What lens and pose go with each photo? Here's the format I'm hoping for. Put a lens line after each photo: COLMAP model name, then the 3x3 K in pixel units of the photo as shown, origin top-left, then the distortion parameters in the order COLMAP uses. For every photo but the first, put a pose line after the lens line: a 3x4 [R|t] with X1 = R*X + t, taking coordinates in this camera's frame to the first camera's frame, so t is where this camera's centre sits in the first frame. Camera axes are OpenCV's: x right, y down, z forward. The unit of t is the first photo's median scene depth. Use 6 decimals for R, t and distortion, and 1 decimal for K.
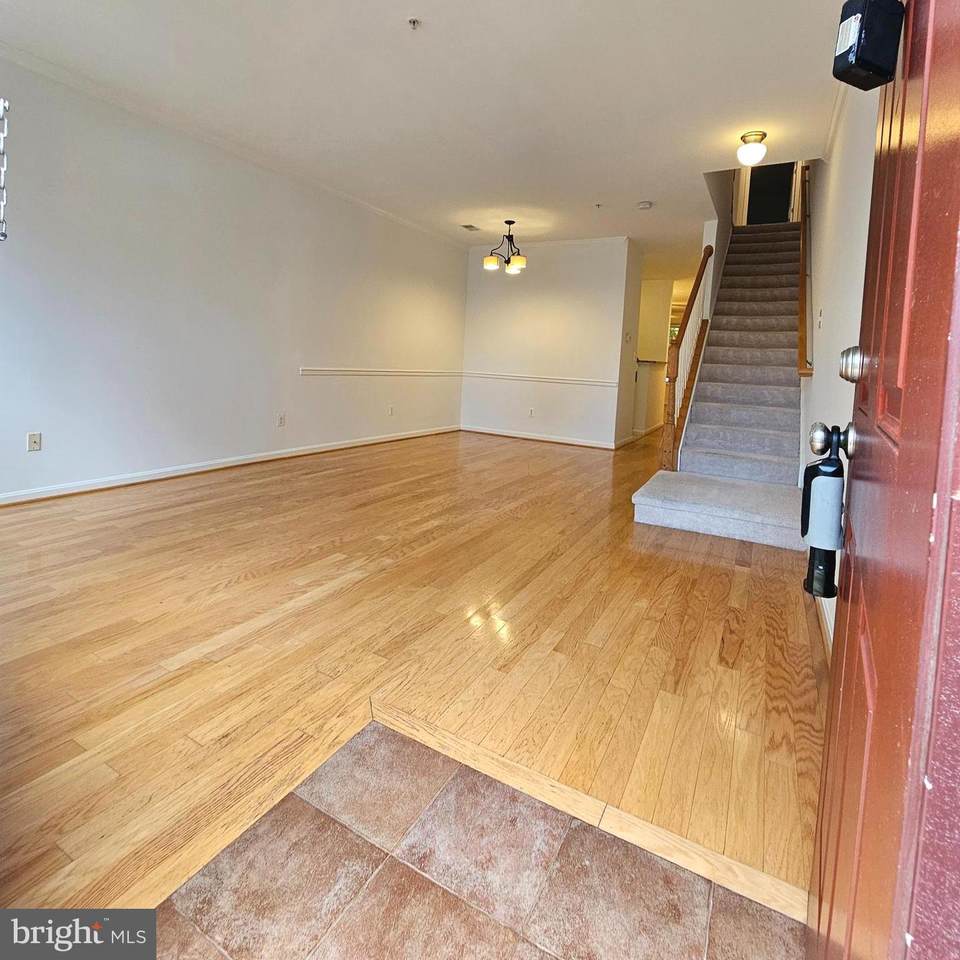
lens RADIAL K [[566.7, 0, 482.0], [0, 566.7, 457.6], [0, 0, 1]] dist [-0.004927, 0.000173]
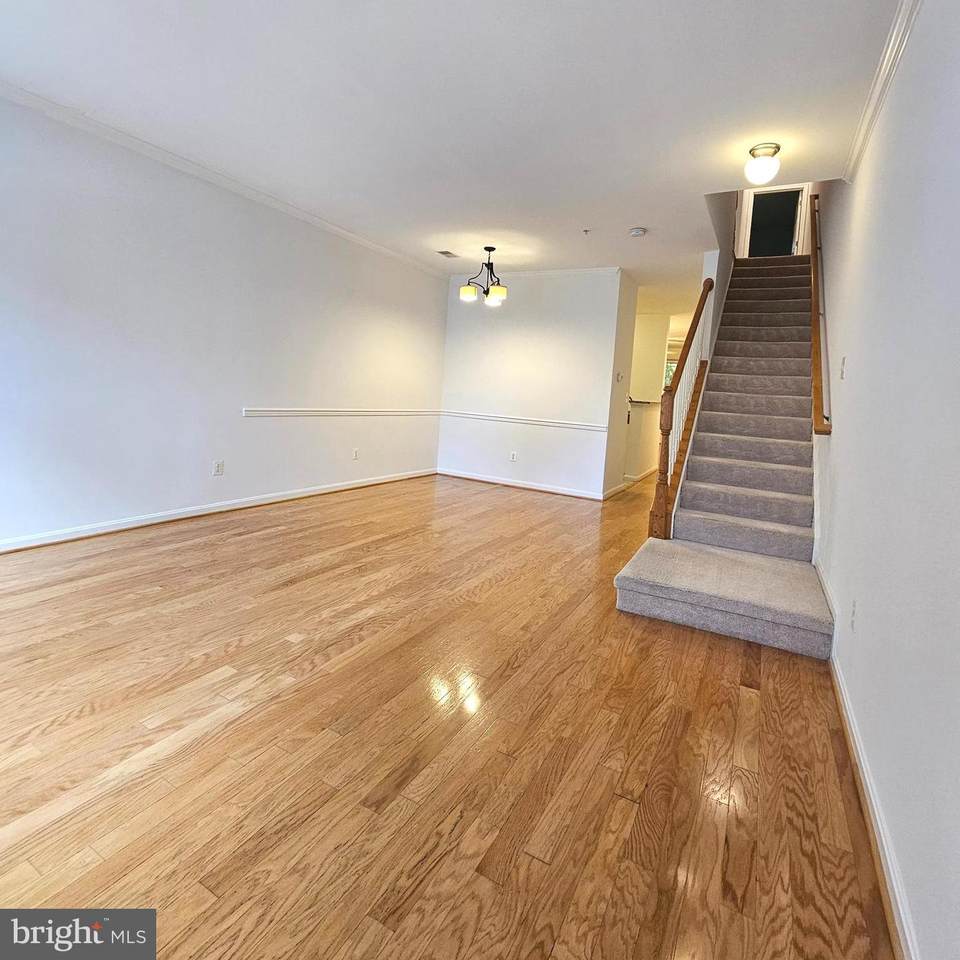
lens RADIAL K [[571.5, 0, 480.0], [0, 571.5, 480.0], [0, 0, 1]] dist [-0.001923, -0.002771]
pose [[0.999851, 0.016545, 0.004874, 0.048196], [-0.016476, 0.999769, -0.013805, -0.046192], [-0.005102, 0.013723, 0.999893, 0.127704]]
